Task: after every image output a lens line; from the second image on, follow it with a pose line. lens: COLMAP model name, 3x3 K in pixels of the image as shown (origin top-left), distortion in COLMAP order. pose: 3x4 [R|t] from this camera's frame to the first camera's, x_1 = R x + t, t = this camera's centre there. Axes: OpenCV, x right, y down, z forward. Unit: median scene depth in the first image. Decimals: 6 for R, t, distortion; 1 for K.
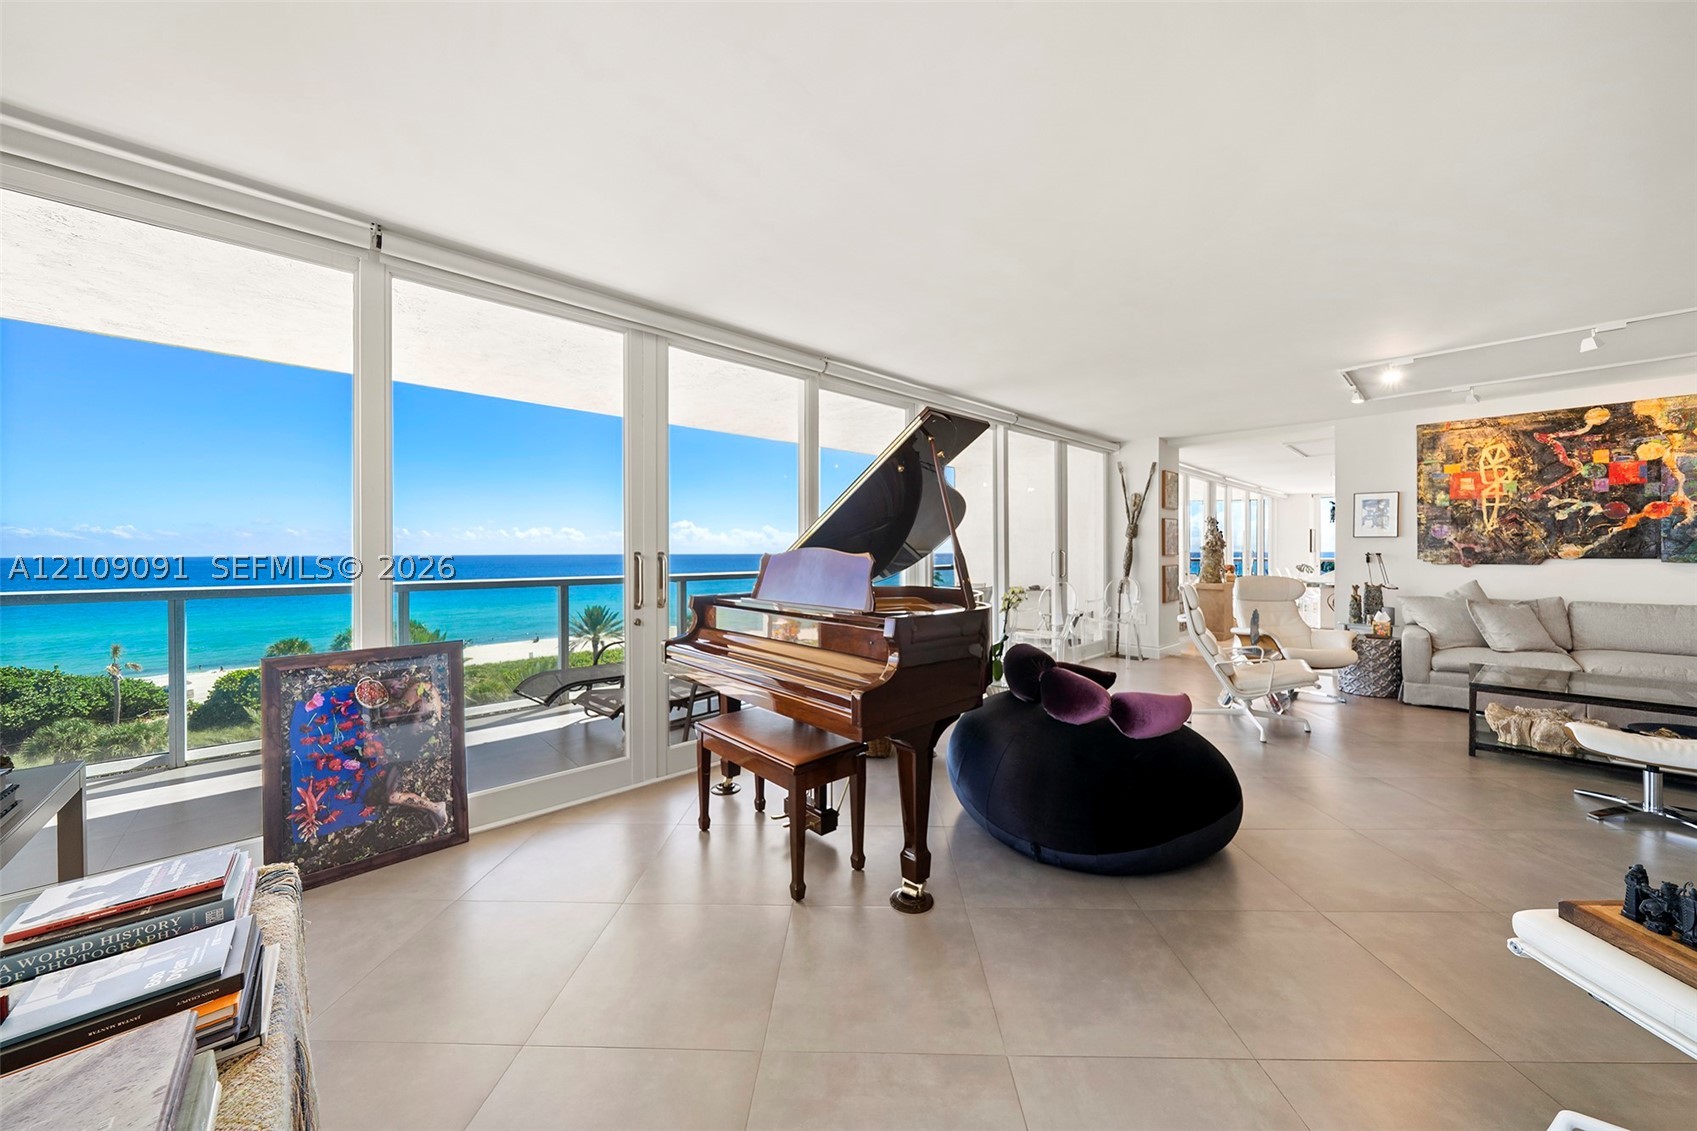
lens RADIAL K [[595.4, 0, 854.7], [0, 595.4, 556.8], [0, 0, 1]] dist [-0.000016, -0.000207]
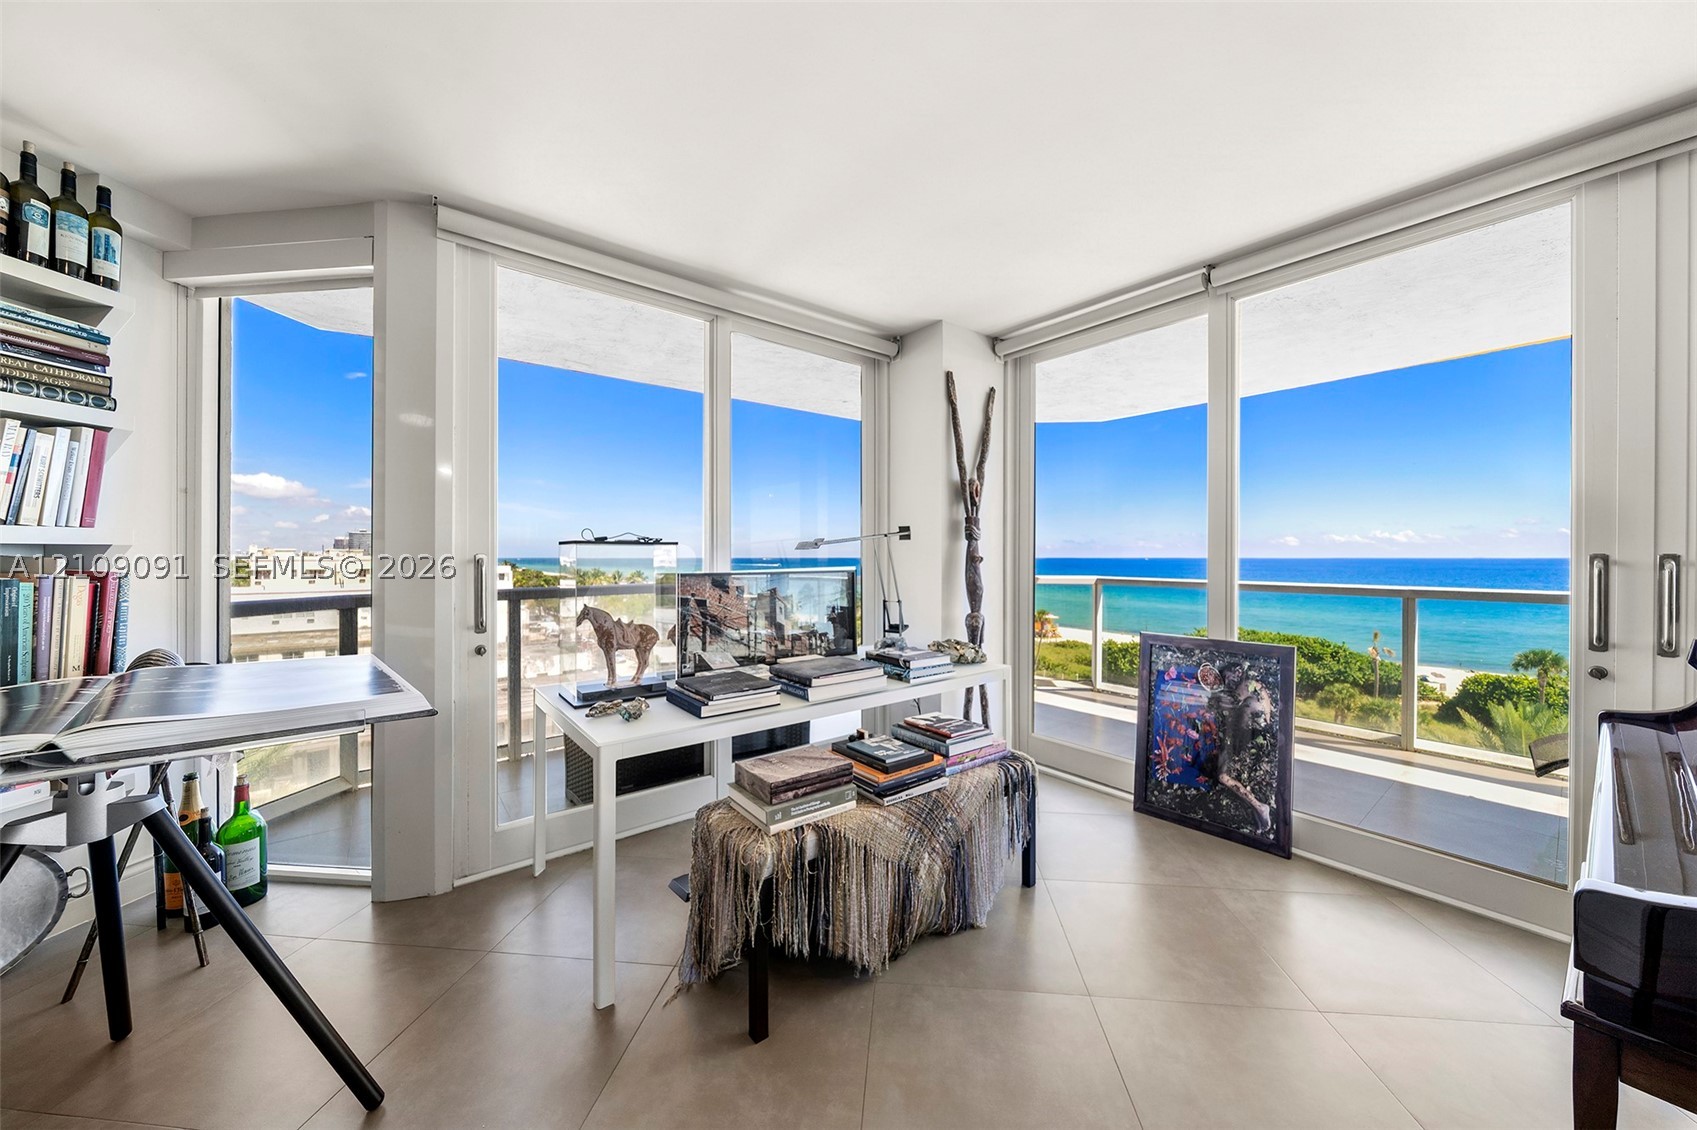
lens RADIAL K [[595.4, 0, 854.7], [0, 595.4, 556.3], [0, 0, 1]] dist [-0.000016, -0.000207]
pose [[-0.074332, 0.003597, -0.997227, 0.342423], [-0.007899, 0.999960, 0.004196, -0.002921], [0.997202, 0.008189, -0.074301, 0.374042]]
